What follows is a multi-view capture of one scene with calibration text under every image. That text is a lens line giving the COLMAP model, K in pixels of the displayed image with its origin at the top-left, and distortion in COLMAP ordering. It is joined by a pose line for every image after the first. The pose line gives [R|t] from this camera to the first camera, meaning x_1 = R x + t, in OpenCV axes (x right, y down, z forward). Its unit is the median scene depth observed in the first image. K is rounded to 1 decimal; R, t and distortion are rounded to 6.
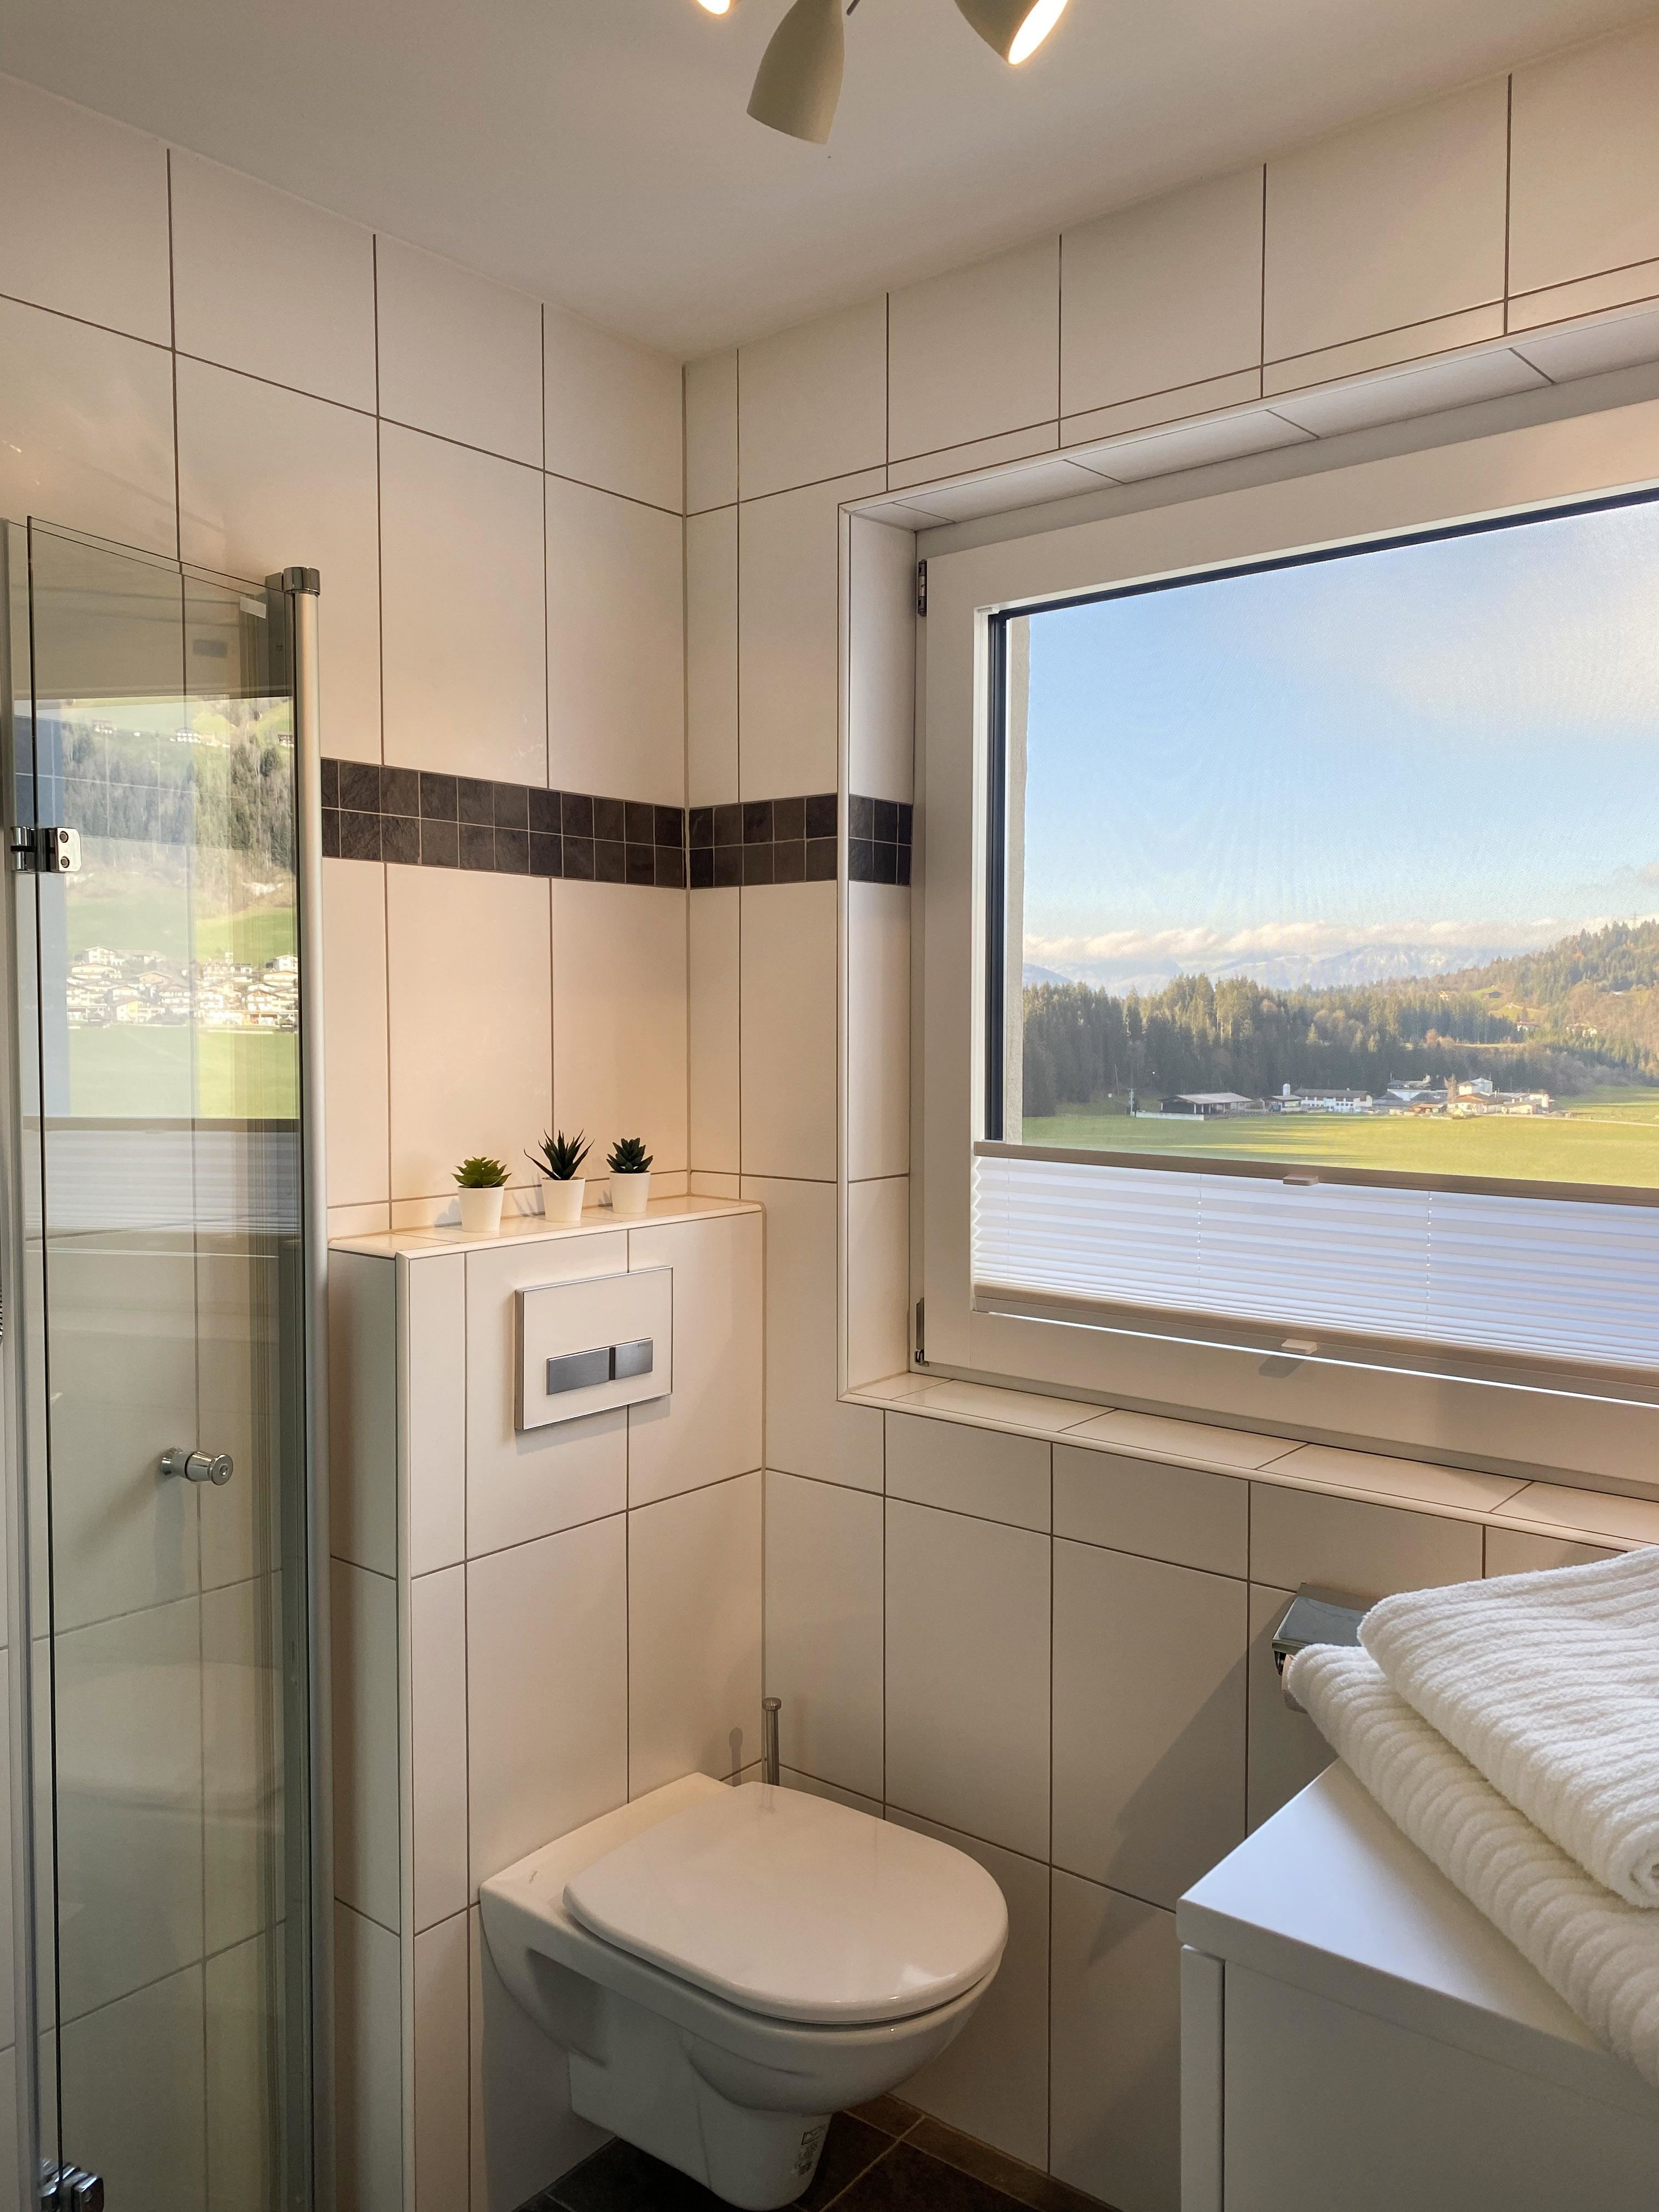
lens RADIAL K [[1686.4, 0, 829.5], [0, 1686.4, 1106.0], [0, 0, 1]] dist [0.054681, -0.063524]
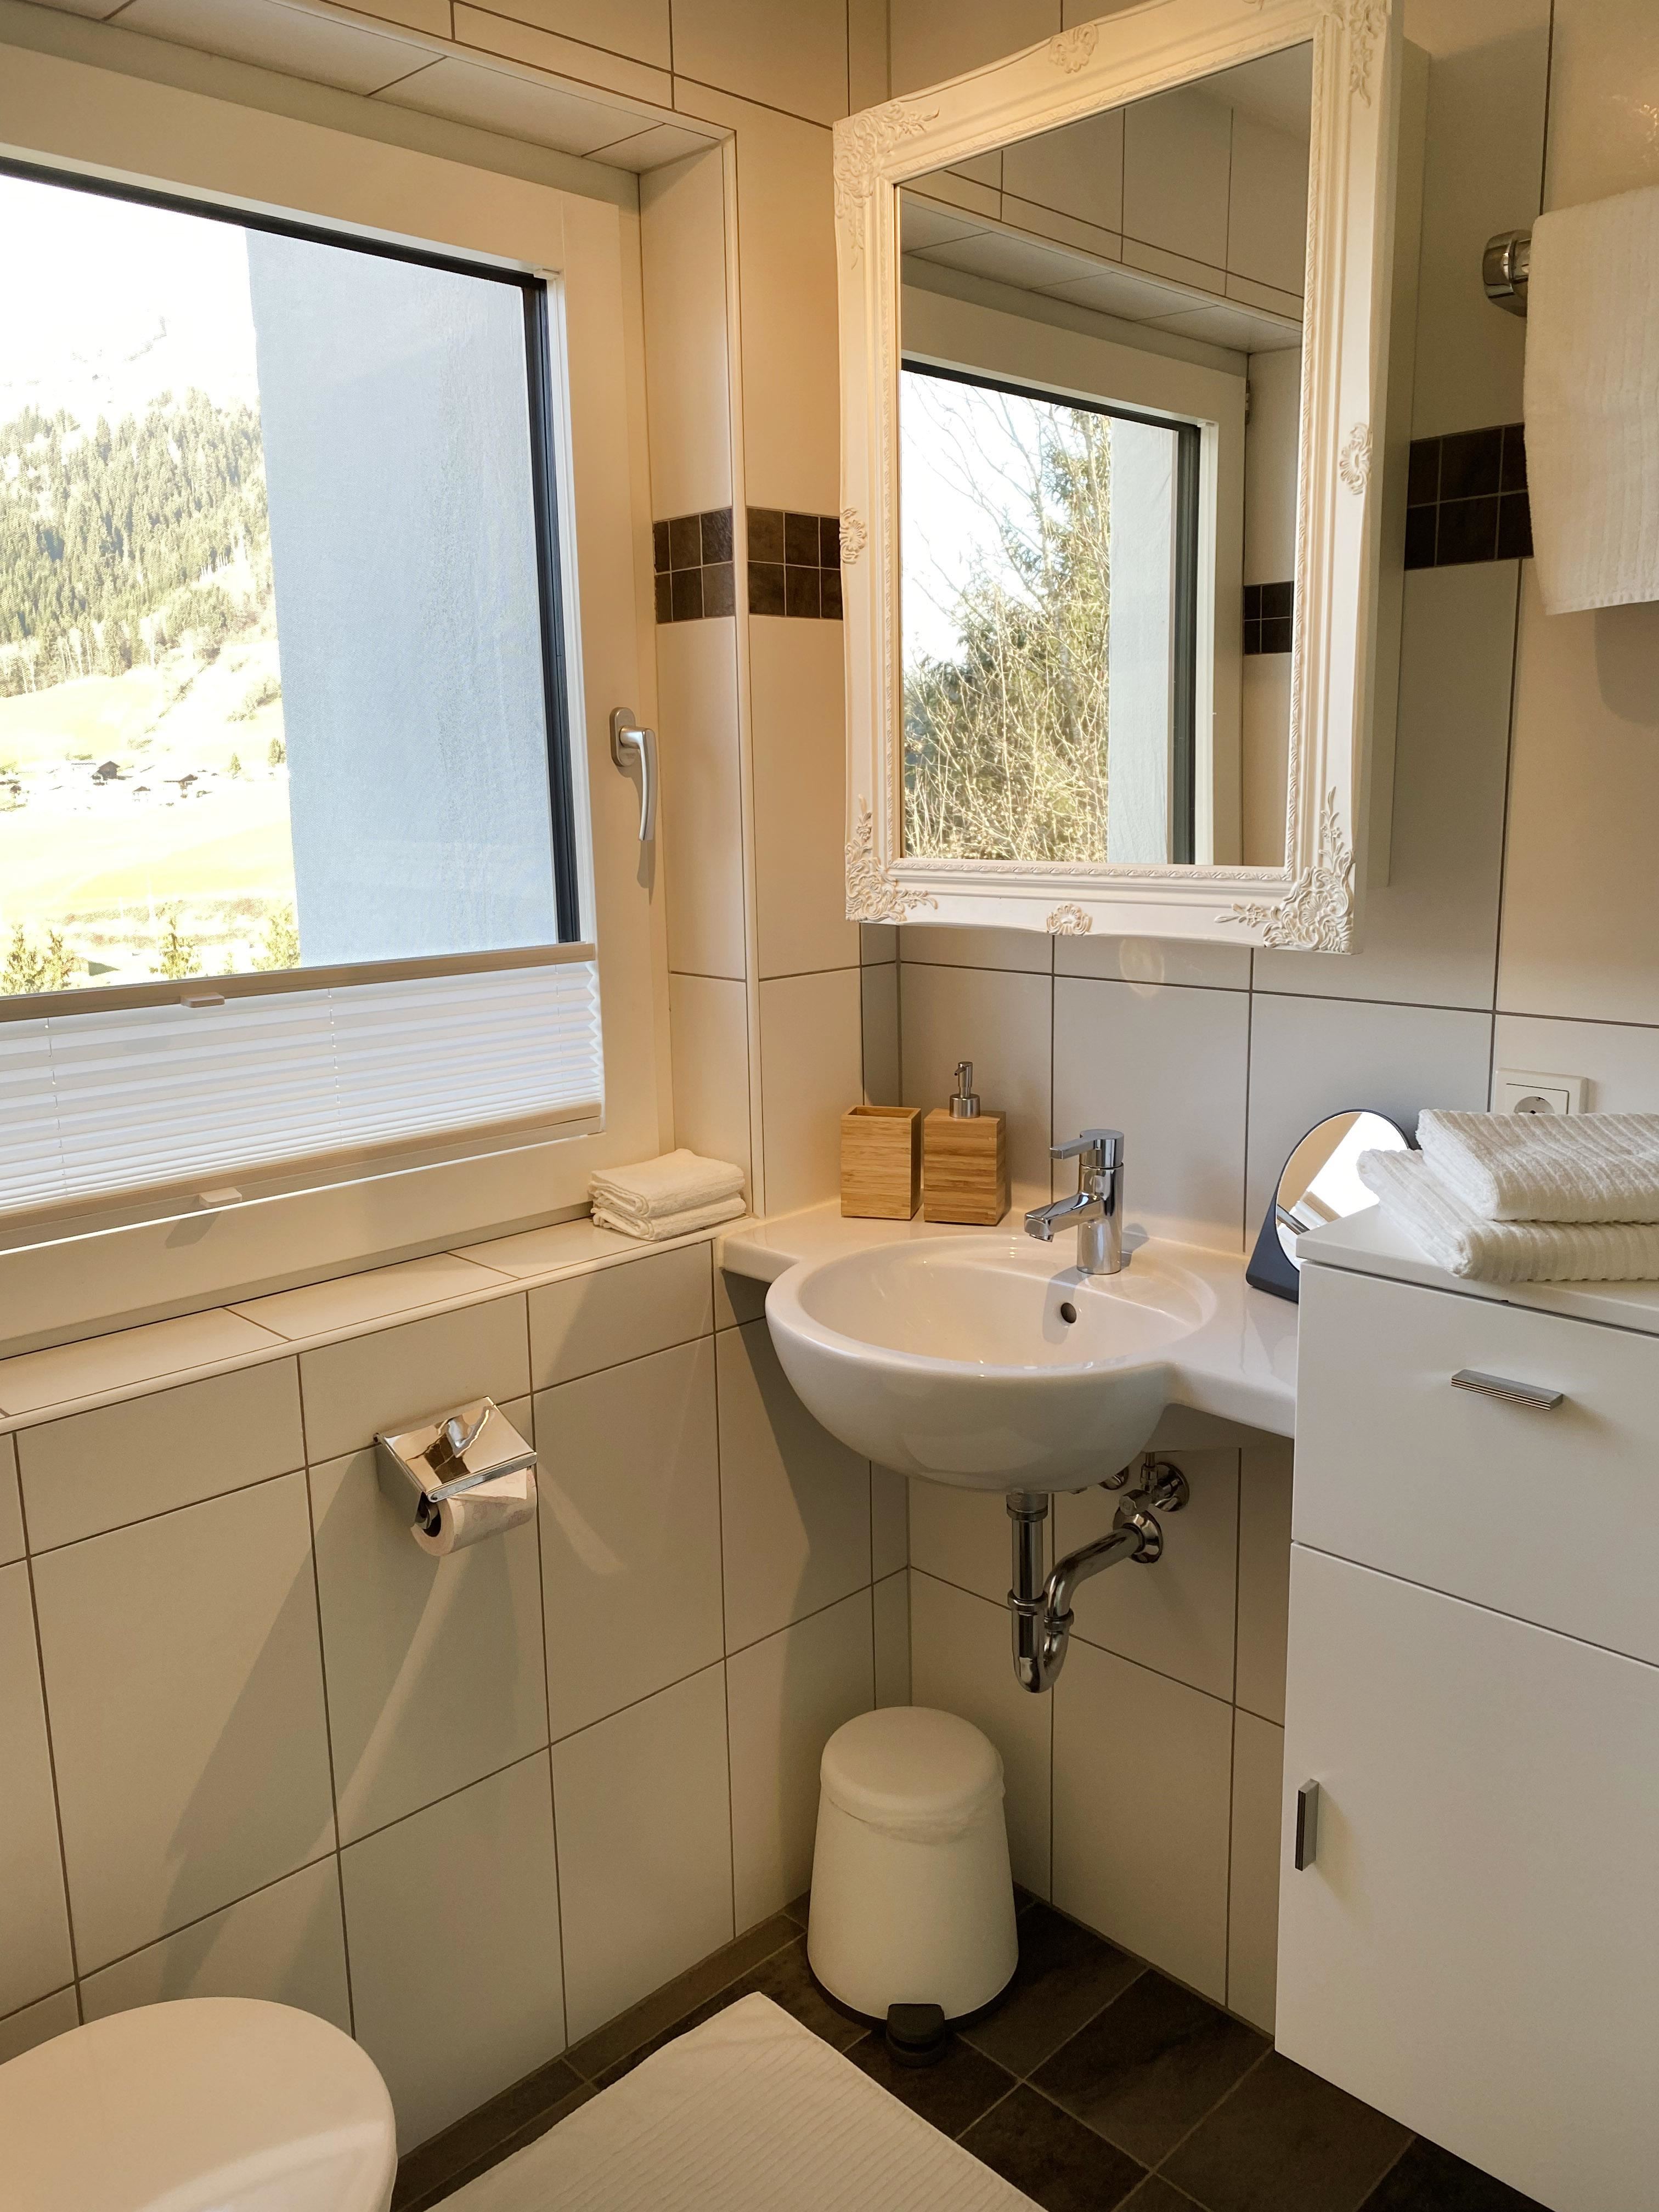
lens RADIAL K [[1686.4, 0, 829.5], [0, 1686.4, 1106.0], [0, 0, 1]] dist [0.054681, -0.063524]
pose [[0.097668, -0.197925, 0.975339, -0.565499], [0.063762, 0.979256, 0.192335, -0.050709], [-0.993174, 0.043405, 0.108262, 0.673005]]
